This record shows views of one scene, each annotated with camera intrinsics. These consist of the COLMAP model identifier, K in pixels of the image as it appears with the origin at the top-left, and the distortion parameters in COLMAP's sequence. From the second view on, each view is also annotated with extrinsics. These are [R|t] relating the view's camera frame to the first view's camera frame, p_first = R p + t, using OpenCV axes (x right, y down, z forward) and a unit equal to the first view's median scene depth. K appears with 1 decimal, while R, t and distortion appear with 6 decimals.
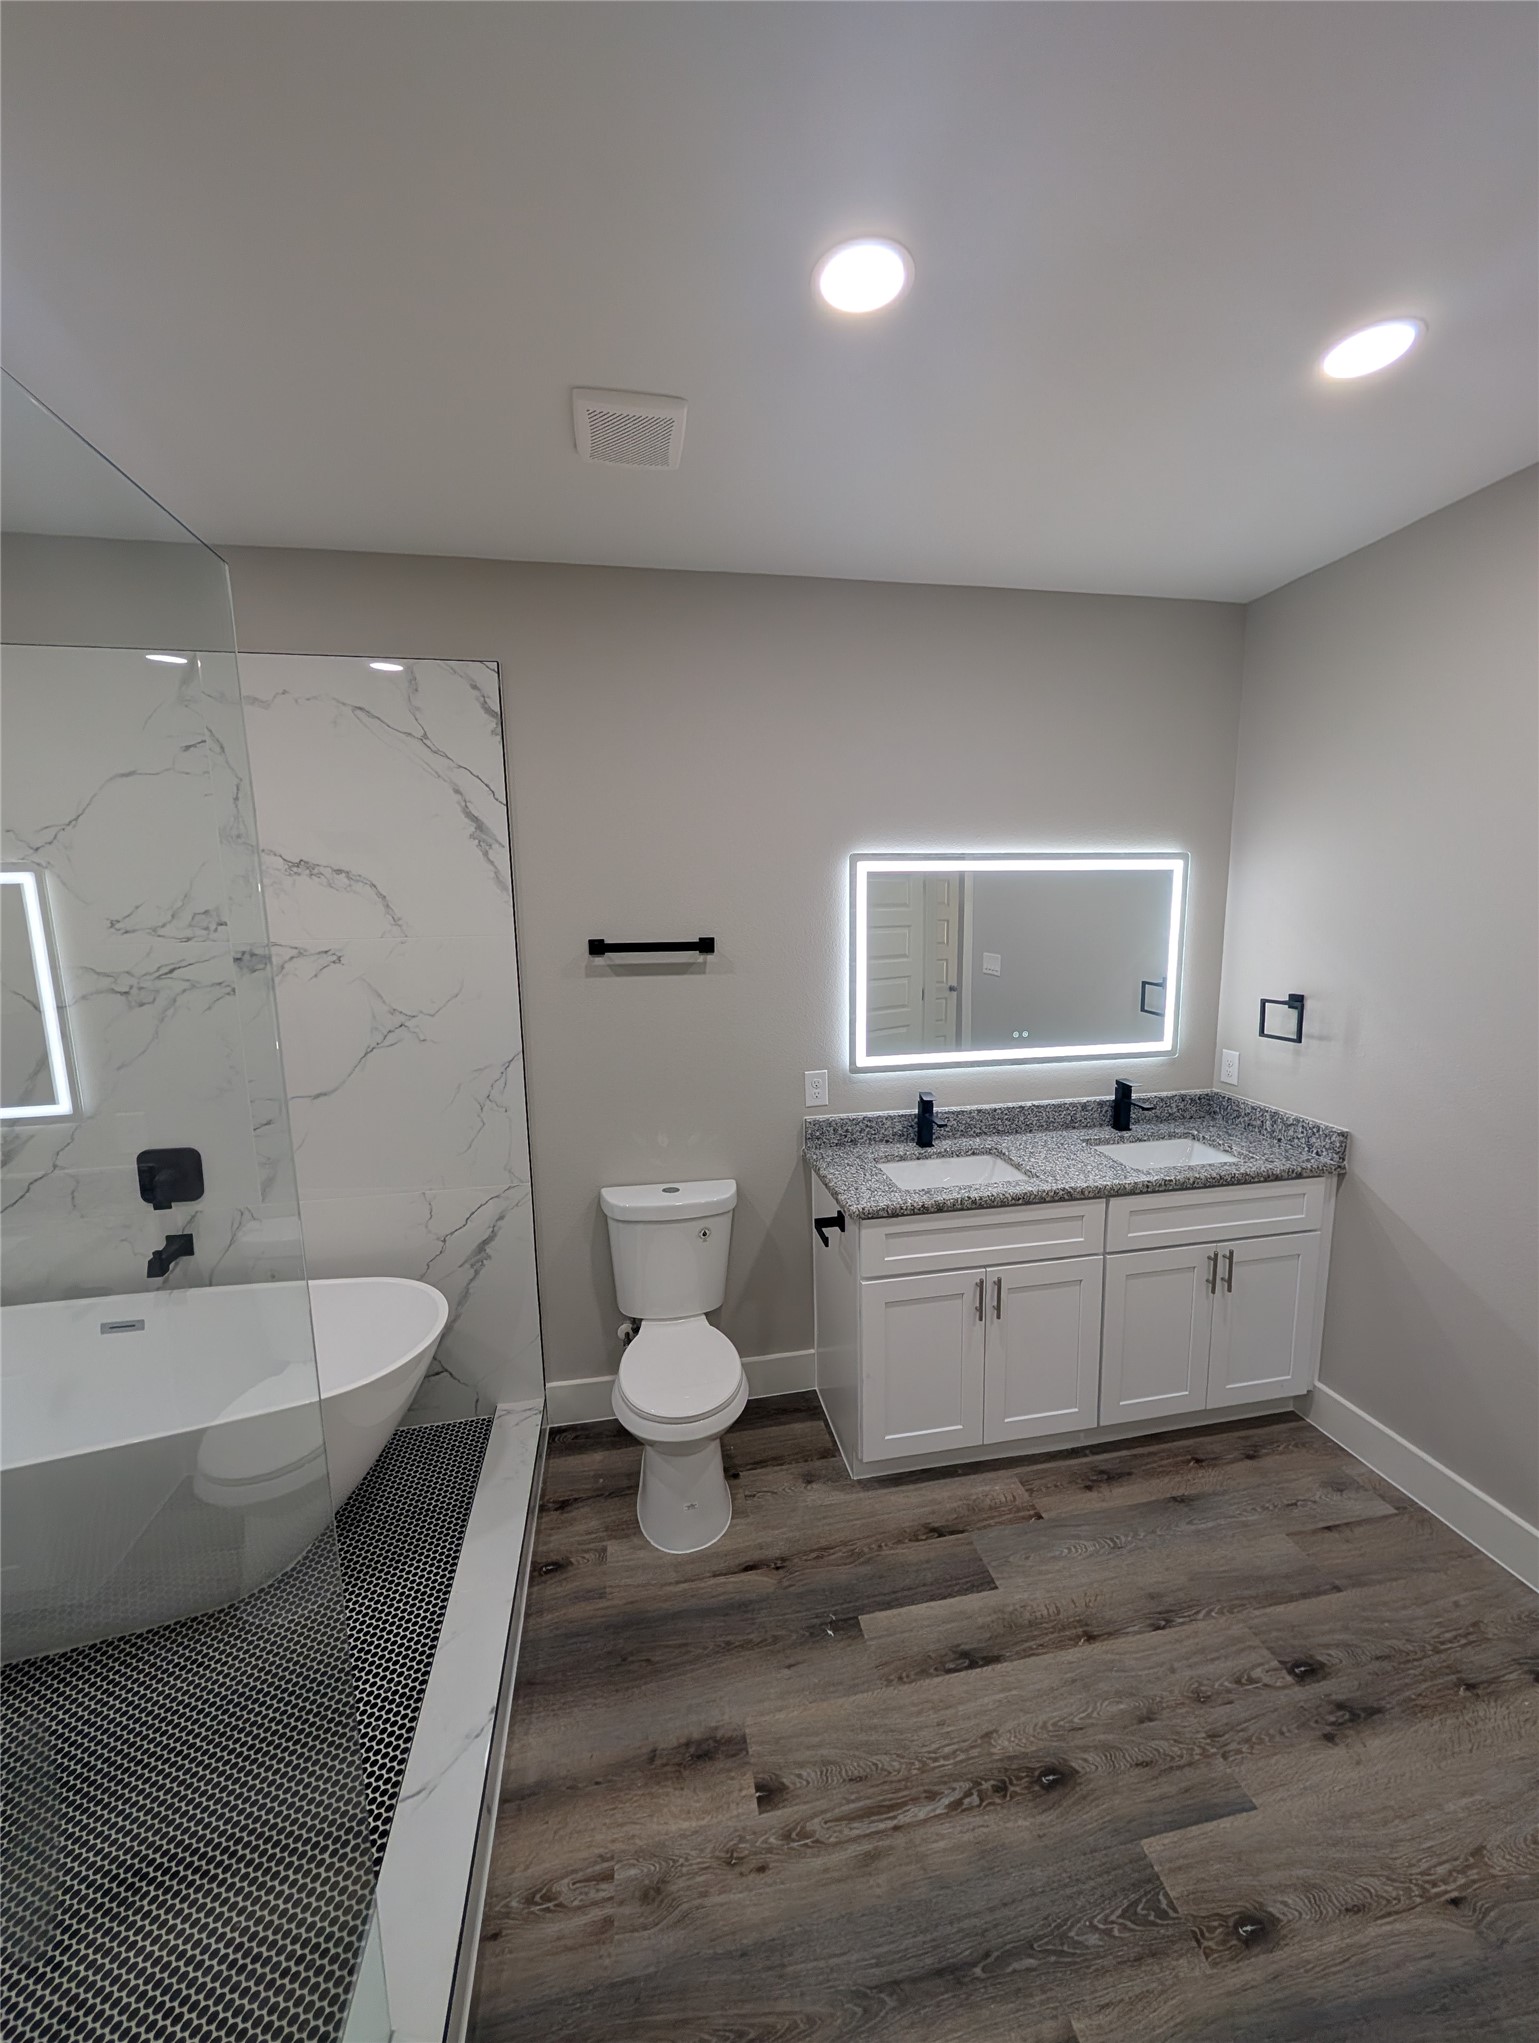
lens RADIAL K [[769.3, 0, 767.0], [0, 769.3, 1023.5], [0, 0, 1]] dist [0.001559, -0.000109]
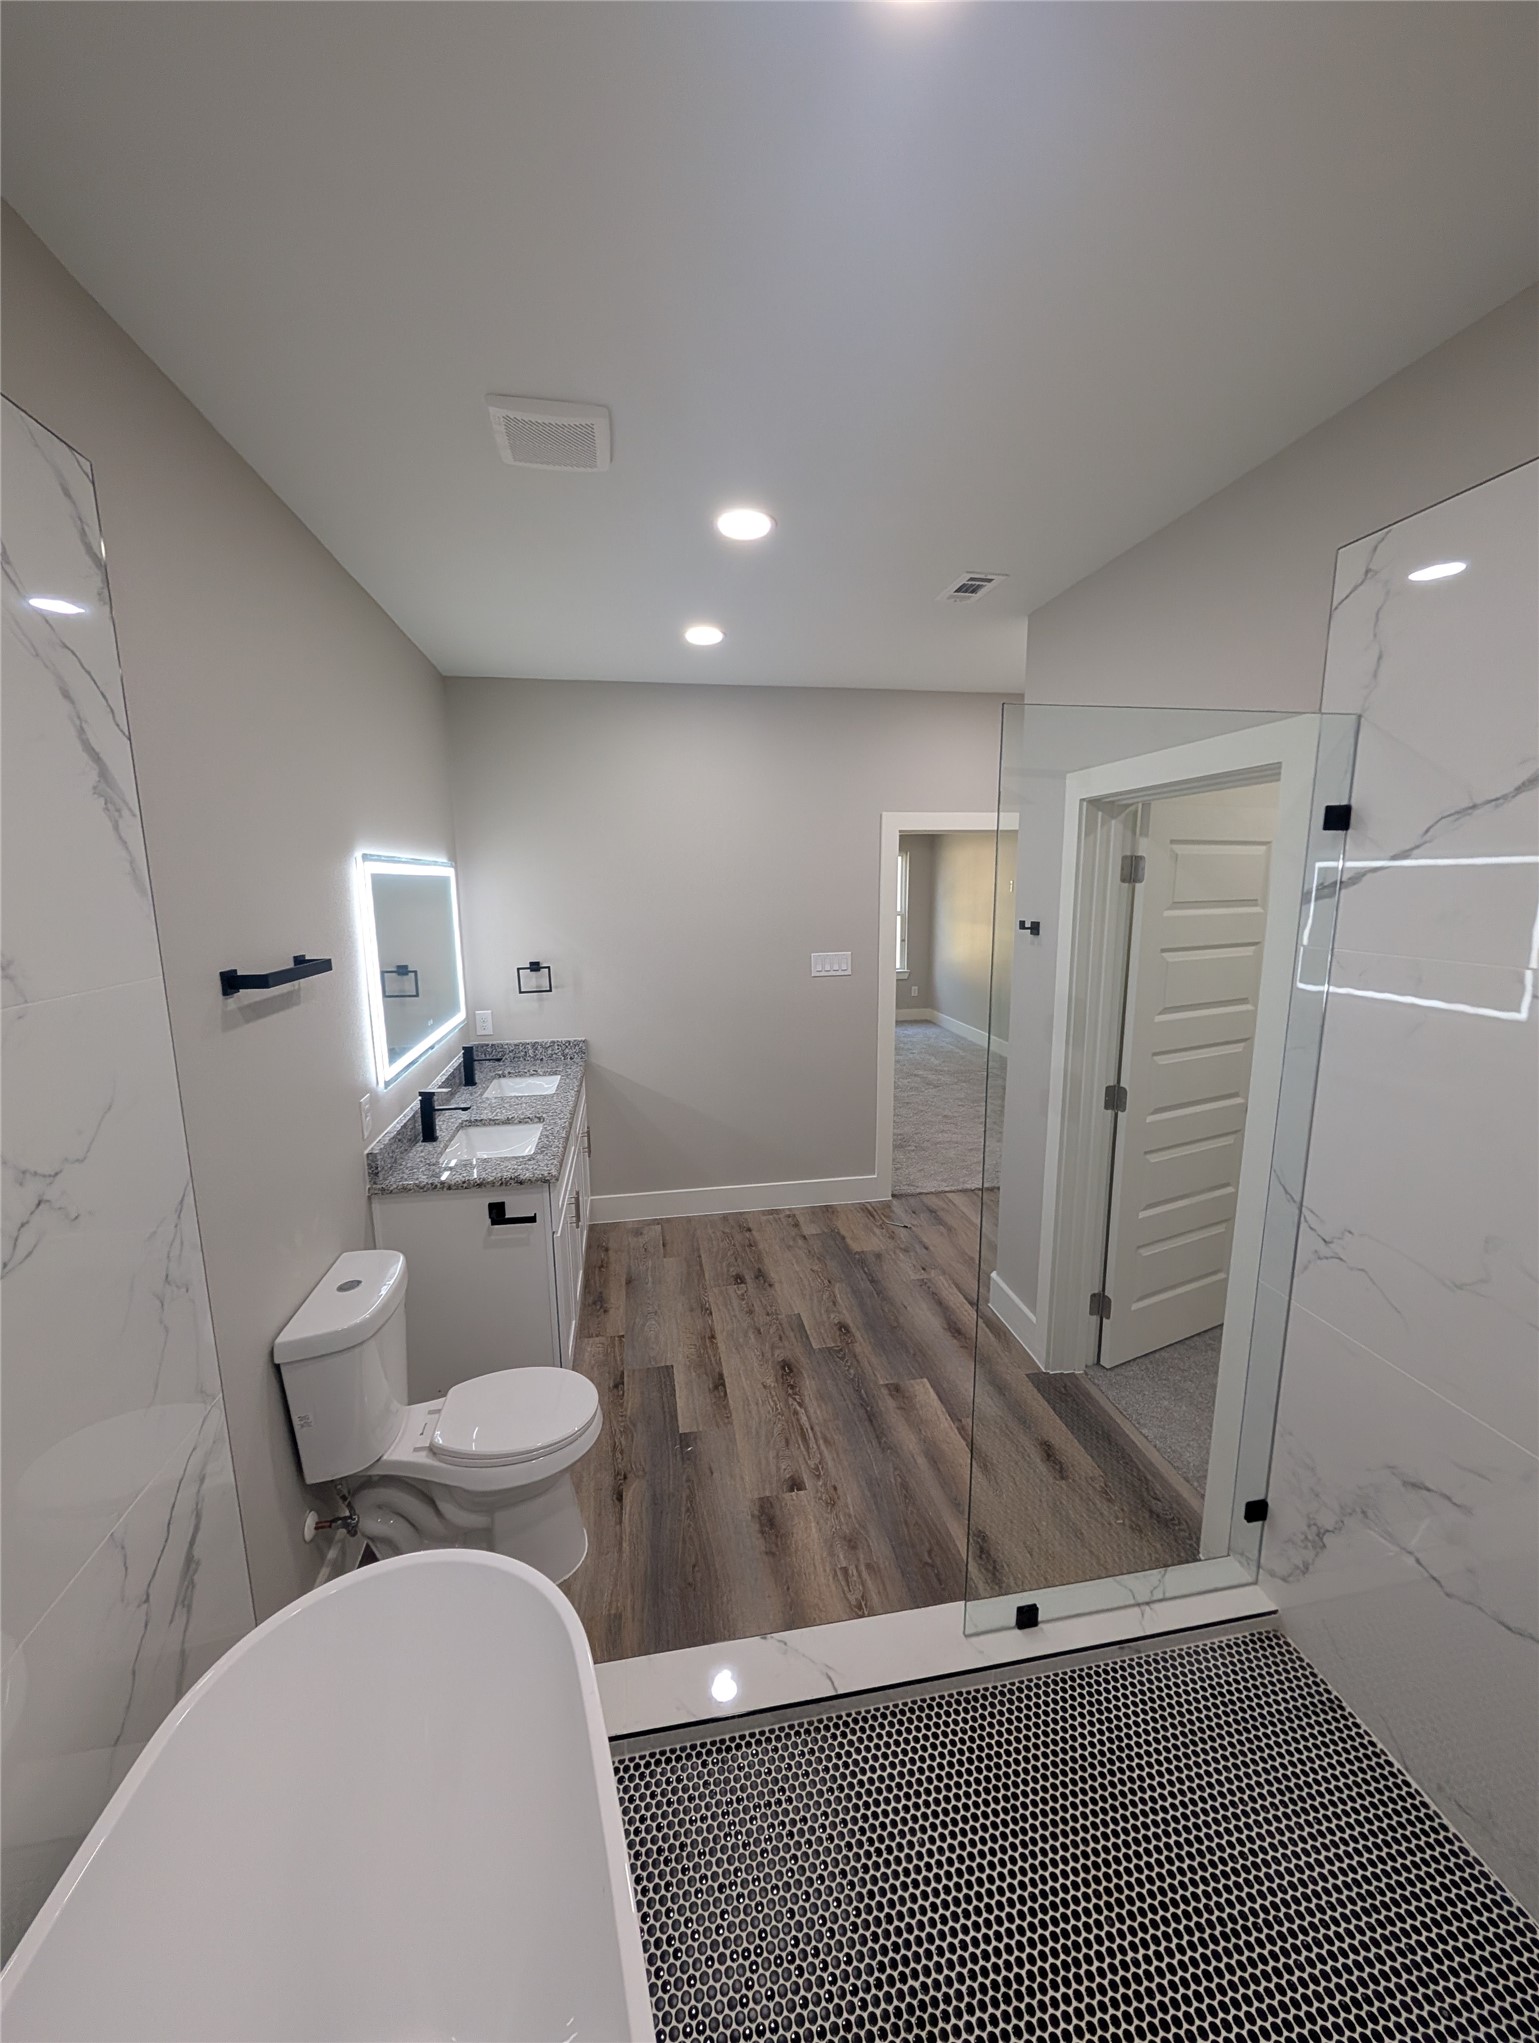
lens RADIAL K [[769.3, 0, 765.0], [0, 769.3, 1018.0], [0, 0, 1]] dist [0.001559, -0.000109]
pose [[0.014350, -0.159879, 0.987032, -1.066091], [0.155163, 0.975532, 0.155760, -0.126046], [-0.987785, 0.150916, 0.038806, 0.667914]]
